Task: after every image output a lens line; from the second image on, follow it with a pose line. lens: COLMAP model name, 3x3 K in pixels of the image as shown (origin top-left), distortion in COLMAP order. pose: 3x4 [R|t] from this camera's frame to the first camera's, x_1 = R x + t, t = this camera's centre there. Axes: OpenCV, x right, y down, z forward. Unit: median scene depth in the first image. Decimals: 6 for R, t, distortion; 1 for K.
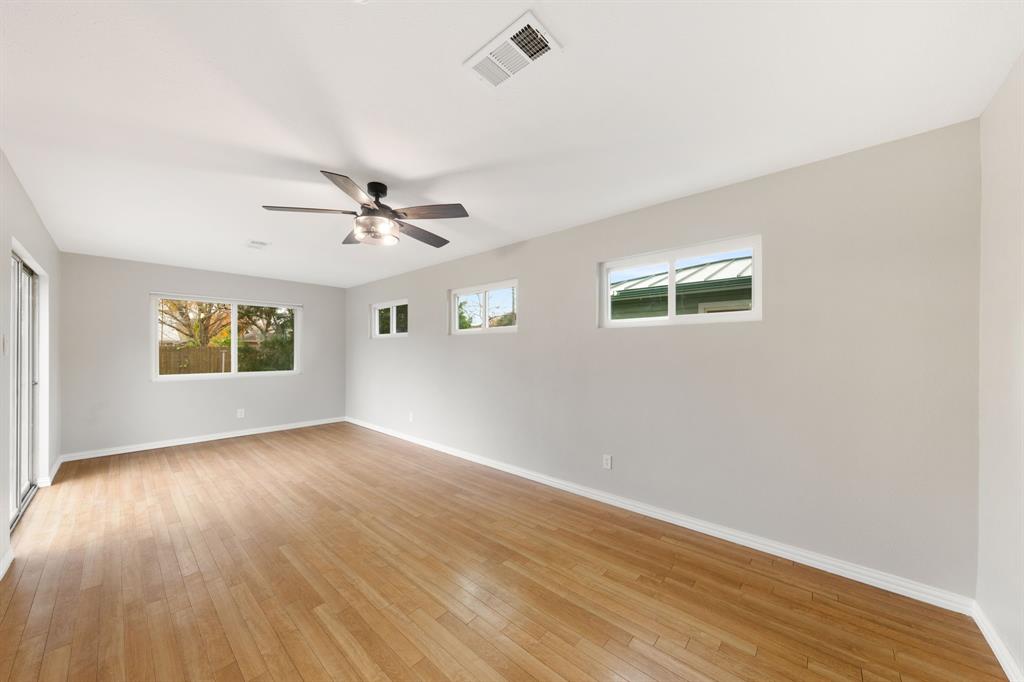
lens RADIAL K [[350.6, 0, 521.2], [0, 350.6, 356.2], [0, 0, 1]] dist [-0.000532, 0.000051]
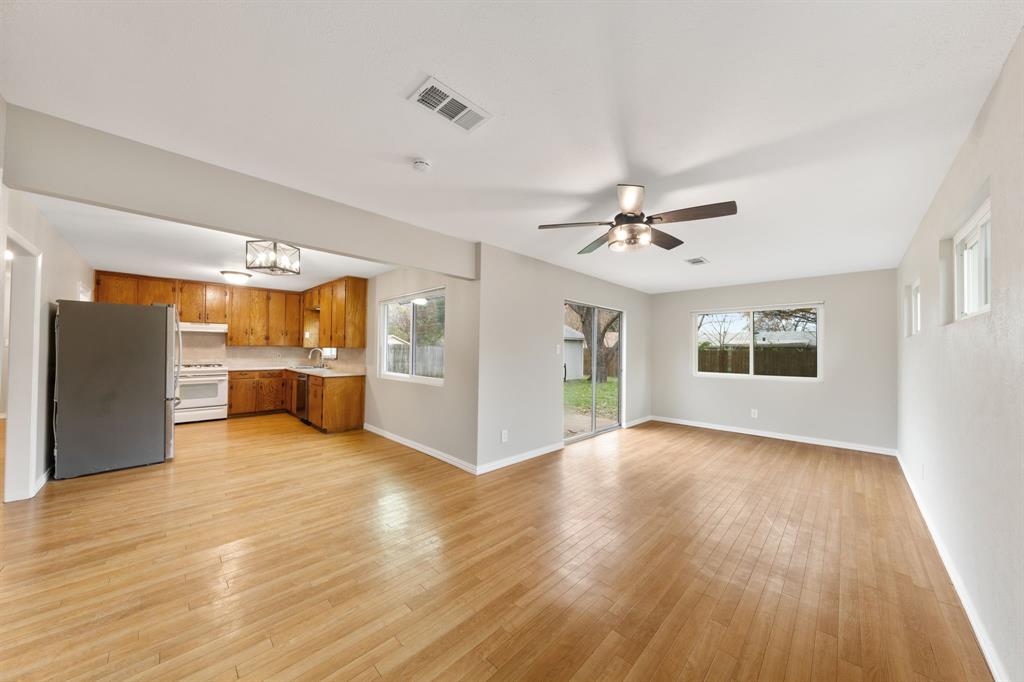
lens RADIAL K [[350.6, 0, 521.2], [0, 350.6, 356.2], [0, 0, 1]] dist [-0.000532, 0.000051]
pose [[-0.052680, 0.013007, -0.998527, 0.402338], [-0.027201, 0.999525, 0.014455, -0.010352], [0.998241, 0.027922, -0.052301, 0.459306]]
